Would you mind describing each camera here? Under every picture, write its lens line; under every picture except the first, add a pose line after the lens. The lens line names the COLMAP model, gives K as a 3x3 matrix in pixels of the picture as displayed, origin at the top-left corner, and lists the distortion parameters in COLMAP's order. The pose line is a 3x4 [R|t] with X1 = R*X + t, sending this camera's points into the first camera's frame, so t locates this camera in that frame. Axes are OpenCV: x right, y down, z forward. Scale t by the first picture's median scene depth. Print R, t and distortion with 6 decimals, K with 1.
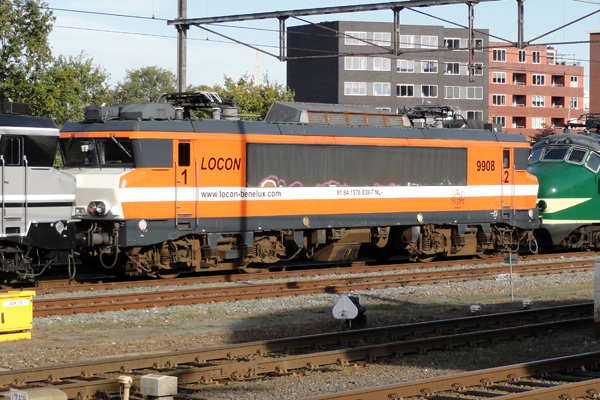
lens RADIAL K [[1316.7, 0, 299.8], [0, 1316.7, 199.0], [0, 0, 1]] dist [0.078360, 0.000000]
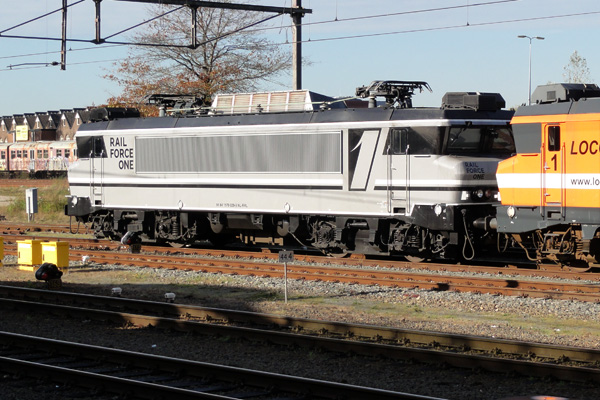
lens RADIAL K [[1430.5, 0, 300.0], [0, 1430.5, 199.3], [0, 0, 1]] dist [-0.283110, 0.000000]
pose [[-0.012759, 0.024606, -0.999616, 0.927081], [-0.006244, 0.999676, 0.024687, -0.014557], [0.999899, 0.006557, -0.012601, 0.841173]]
